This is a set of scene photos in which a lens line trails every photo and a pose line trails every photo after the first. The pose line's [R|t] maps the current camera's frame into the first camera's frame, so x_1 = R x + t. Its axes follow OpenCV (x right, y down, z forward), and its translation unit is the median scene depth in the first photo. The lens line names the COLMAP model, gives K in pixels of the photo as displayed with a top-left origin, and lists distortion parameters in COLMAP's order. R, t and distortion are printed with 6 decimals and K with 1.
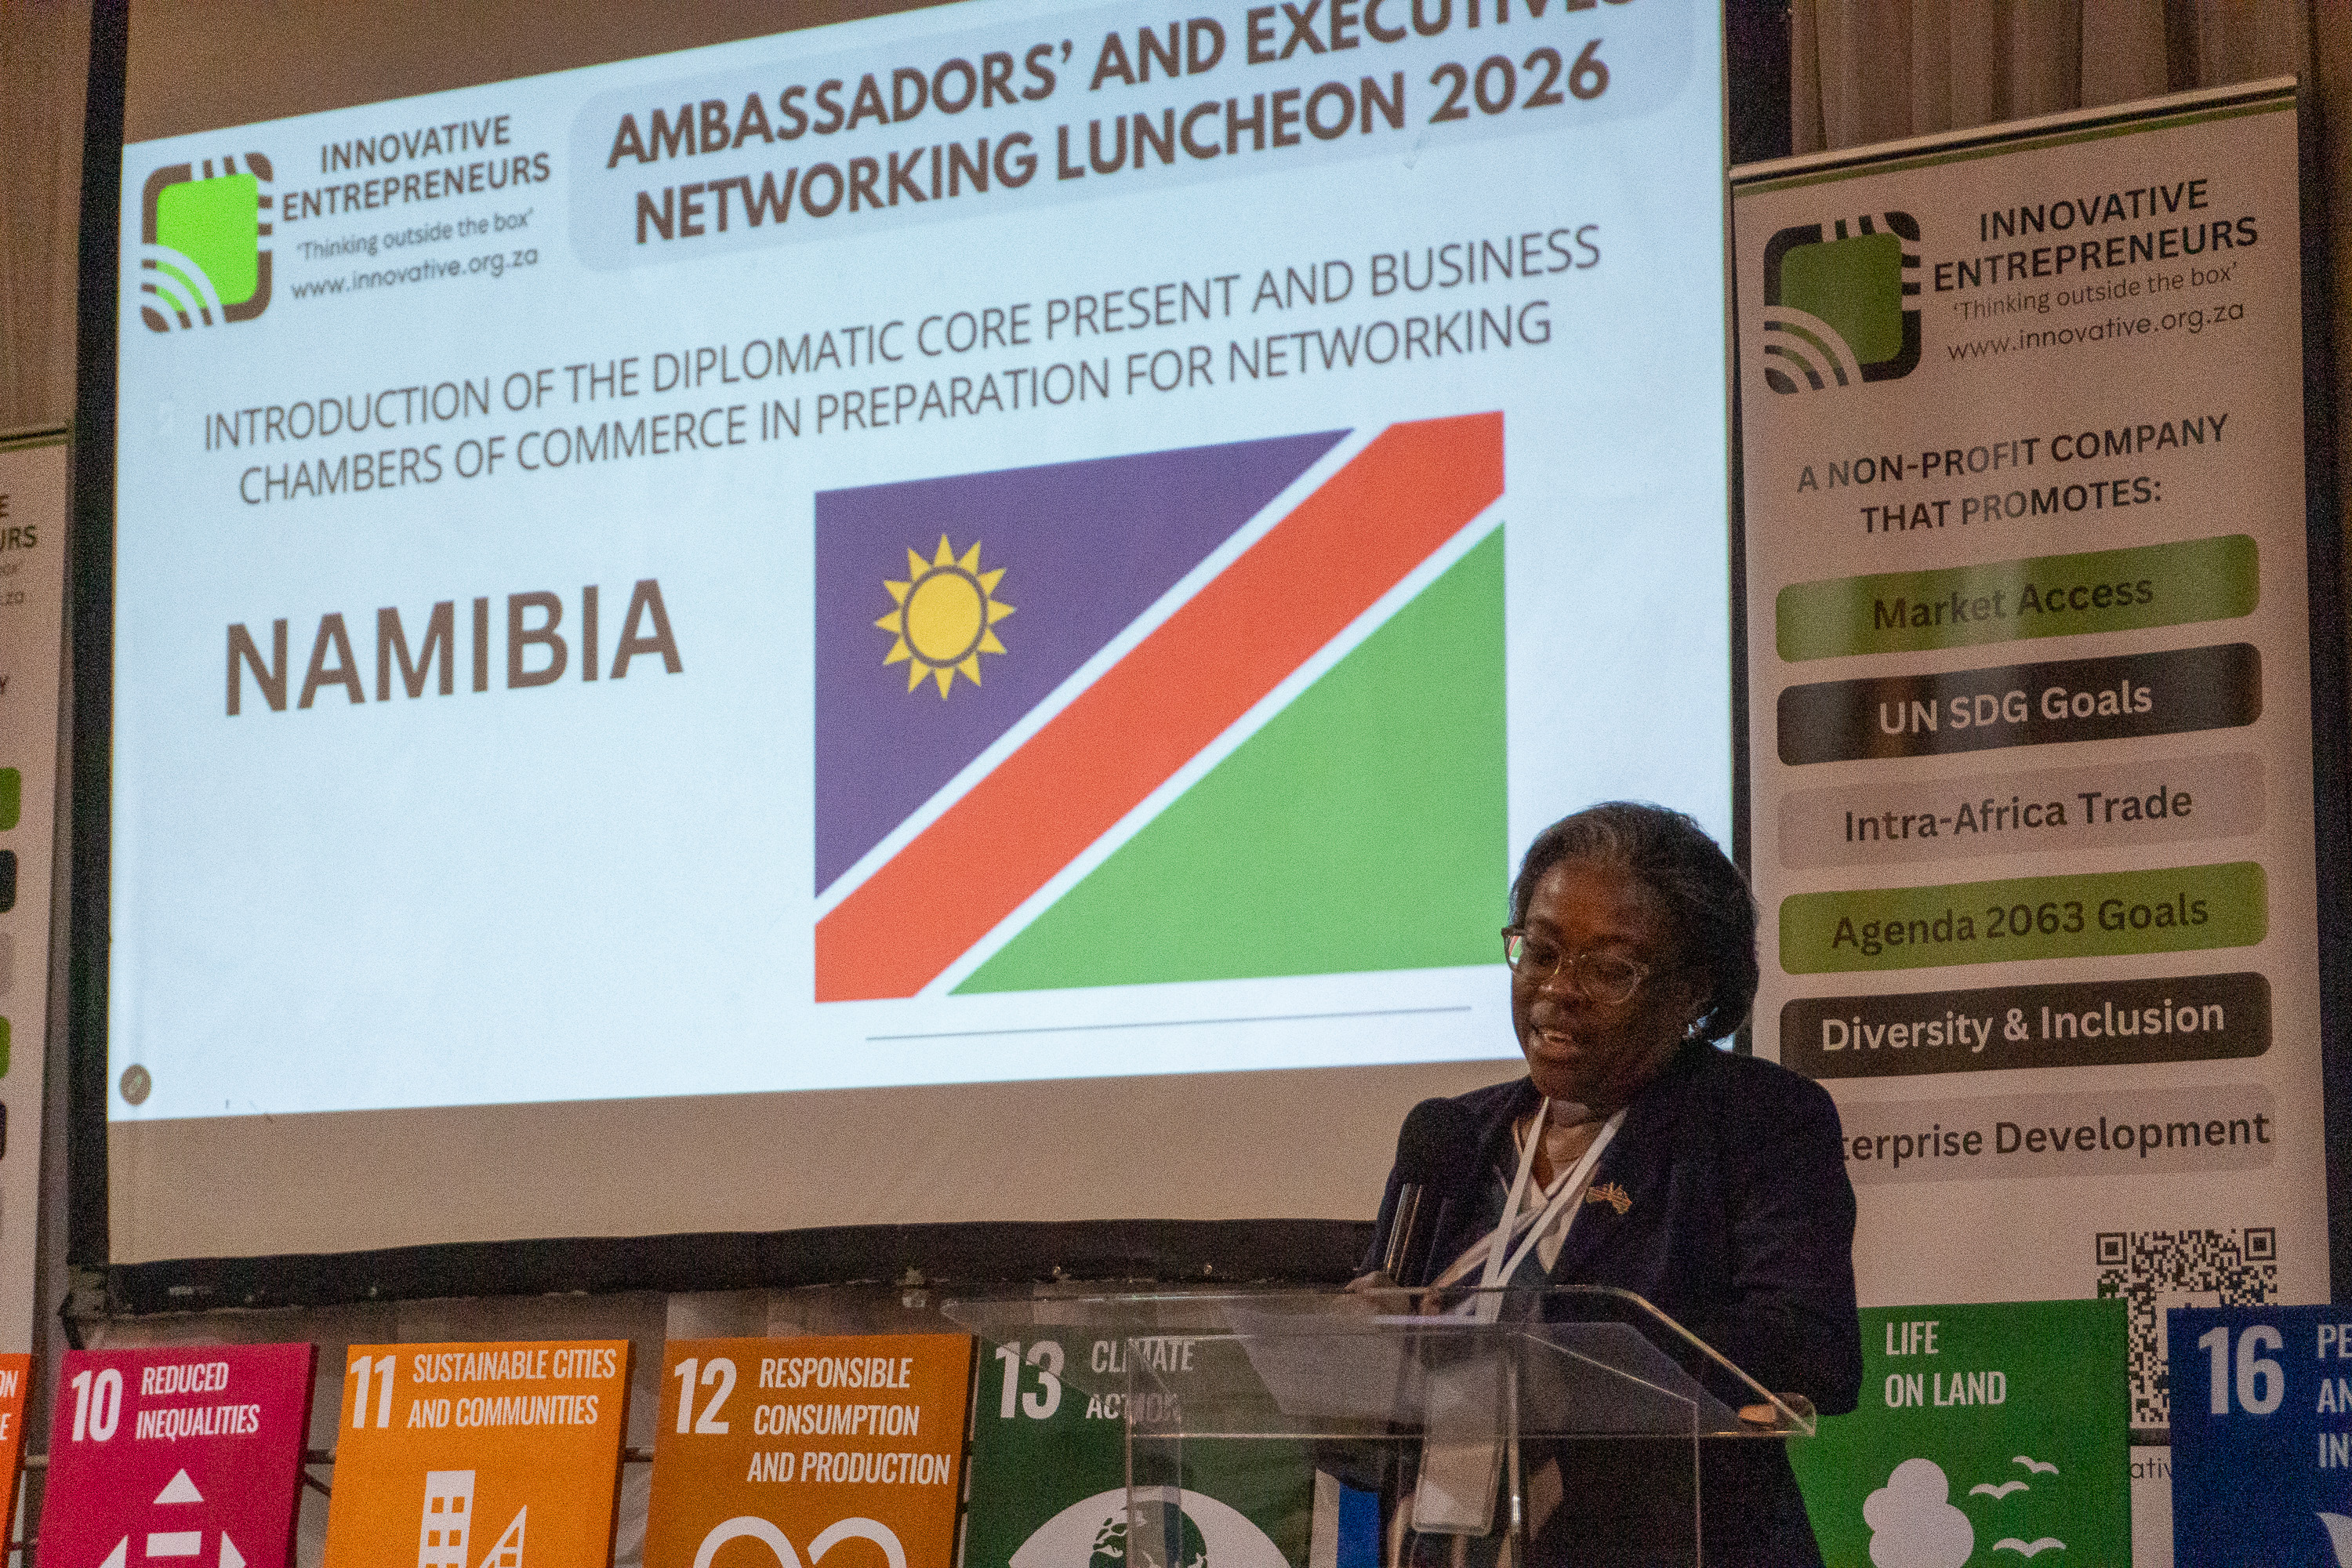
lens RADIAL K [[4961.3, 0, 1159.4], [0, 4961.3, 788.1], [0, 0, 1]] dist [0.057680, 0.000000]
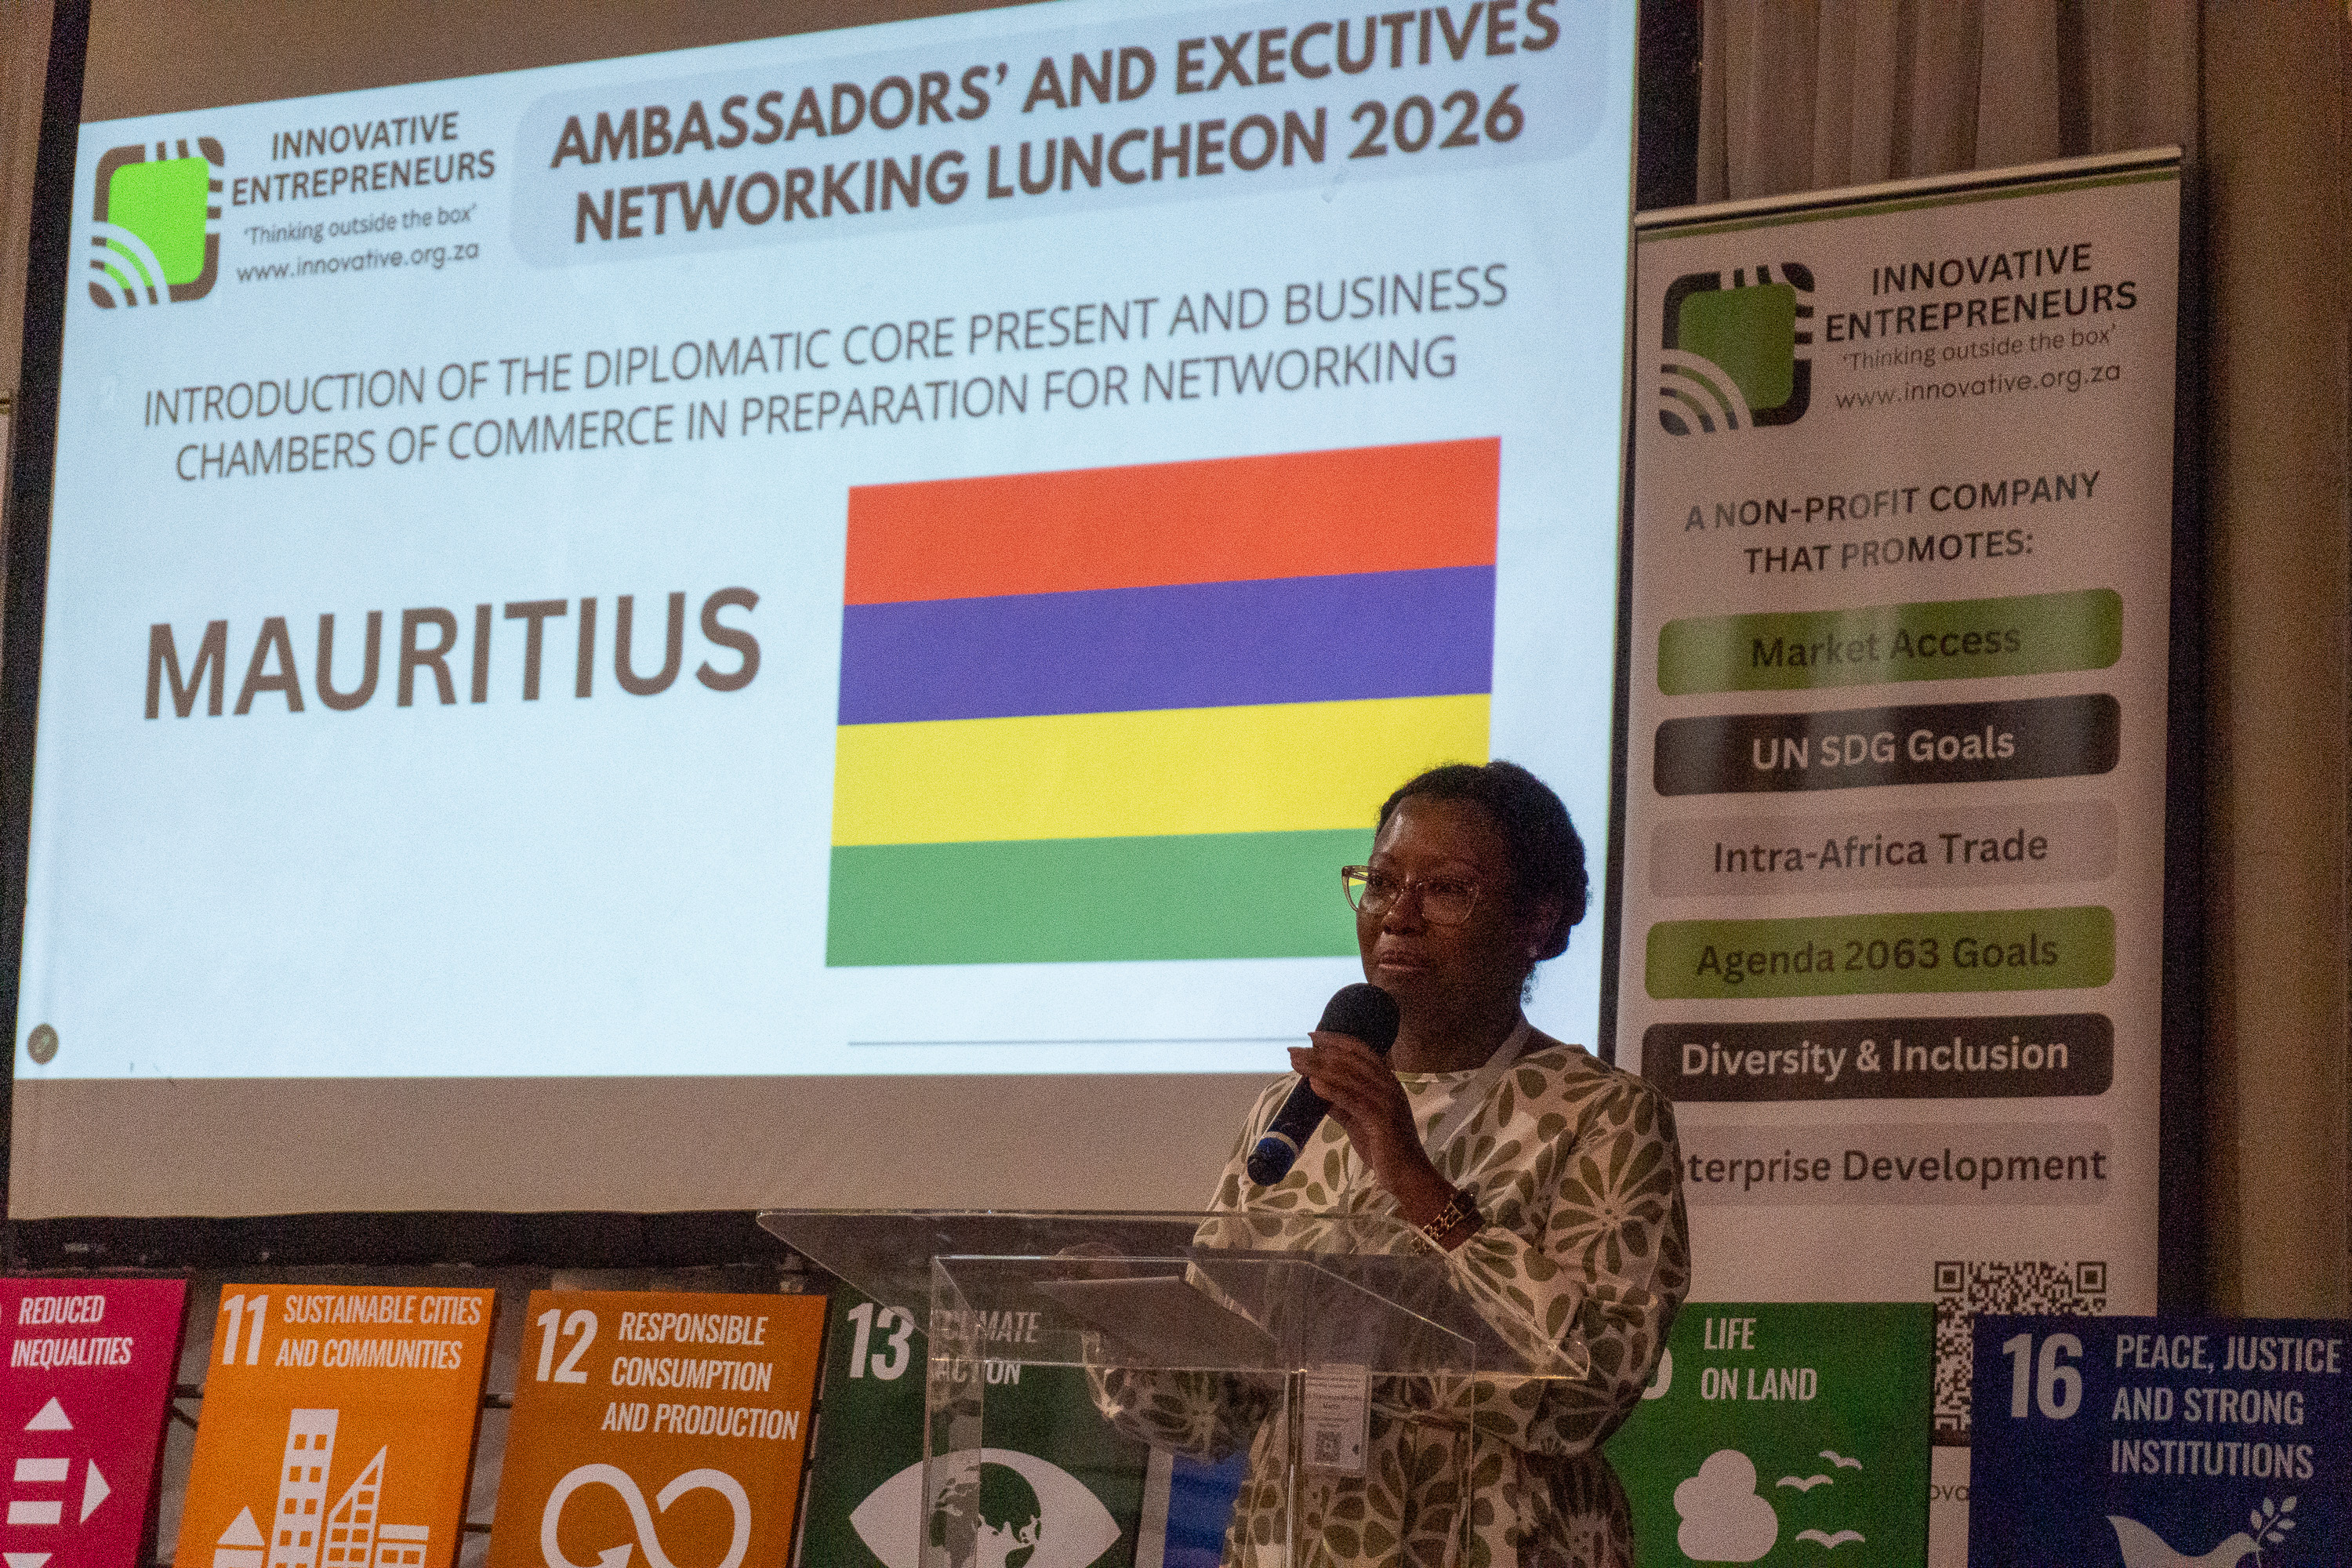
lens RADIAL K [[4961.3, 0, 1172.7], [0, 4961.3, 802.4], [0, 0, 1]] dist [0.057680, 0.000000]
pose [[0.998775, 0.048815, 0.008106, 0.017646], [-0.048695, 0.998710, -0.014362, 0.016783], [-0.008796, 0.013950, 0.999864, -0.025062]]
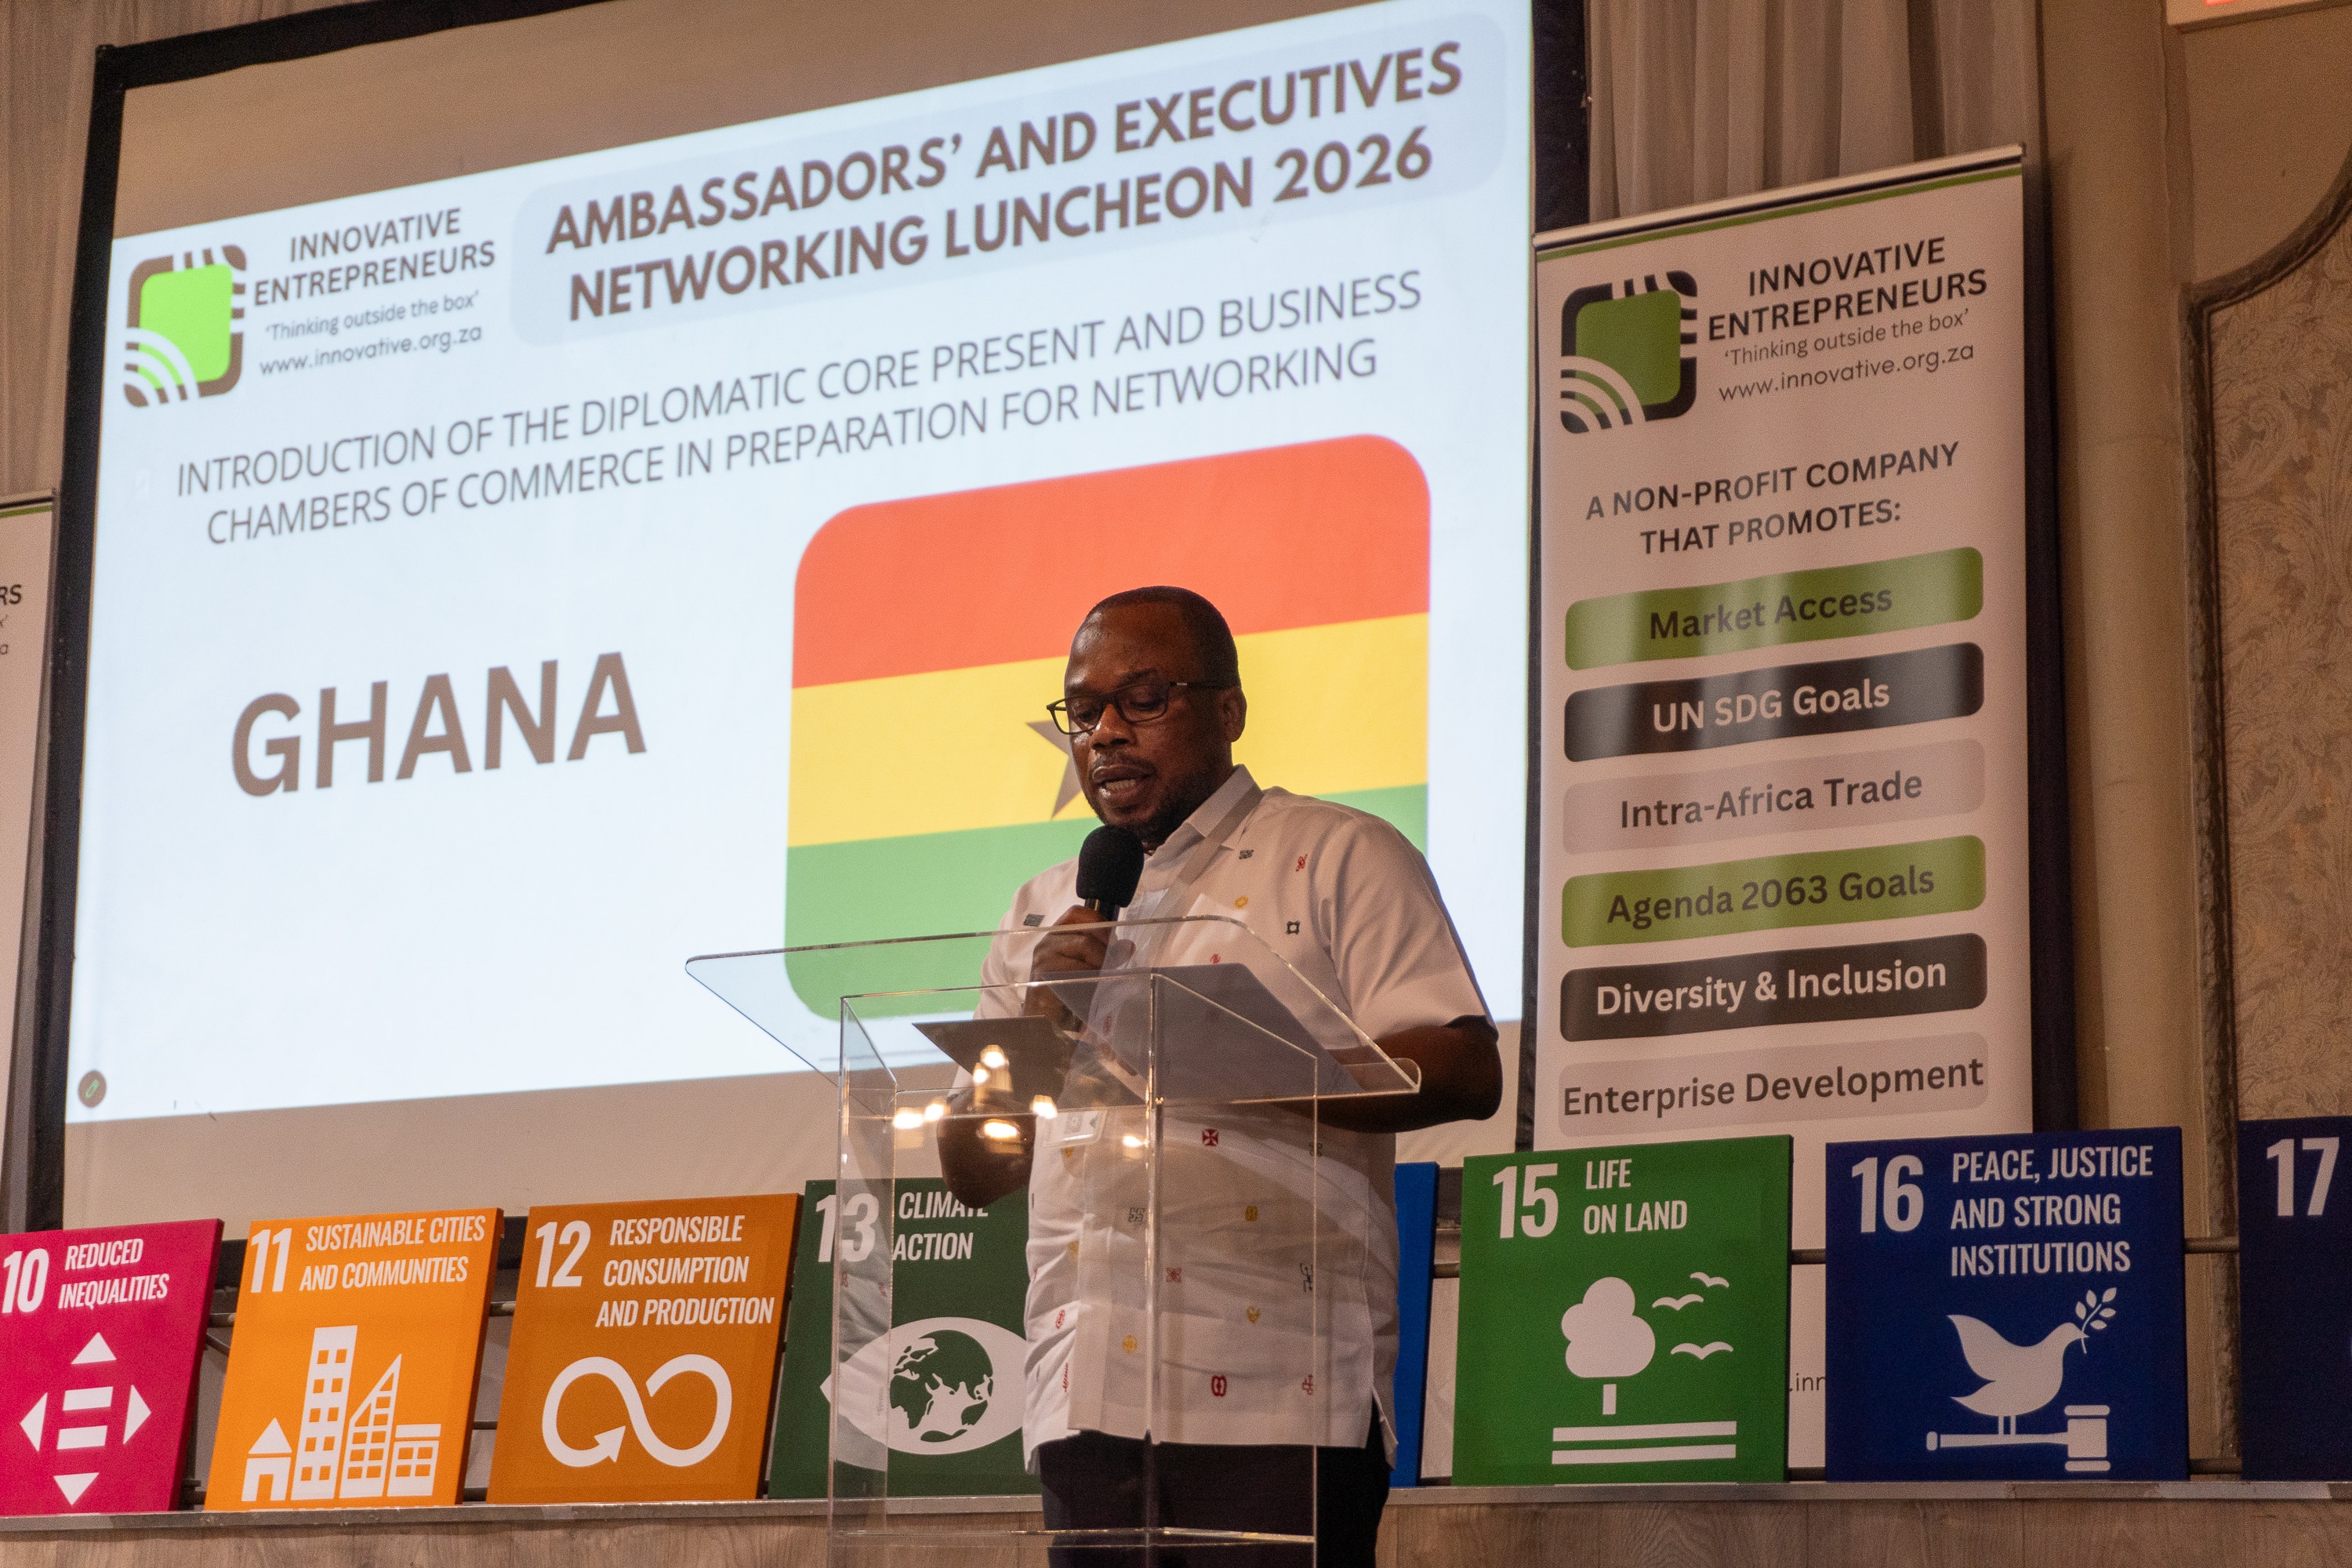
lens RADIAL K [[4961.3, 0, 1178.8], [0, 4961.3, 807.7], [0, 0, 1]] dist [0.057680, 0.000000]
pose [[0.999790, 0.019105, -0.007351, 0.047768], [-0.019563, 0.997473, -0.068298, 0.084738], [0.006027, 0.068428, 0.997638, -0.109417]]
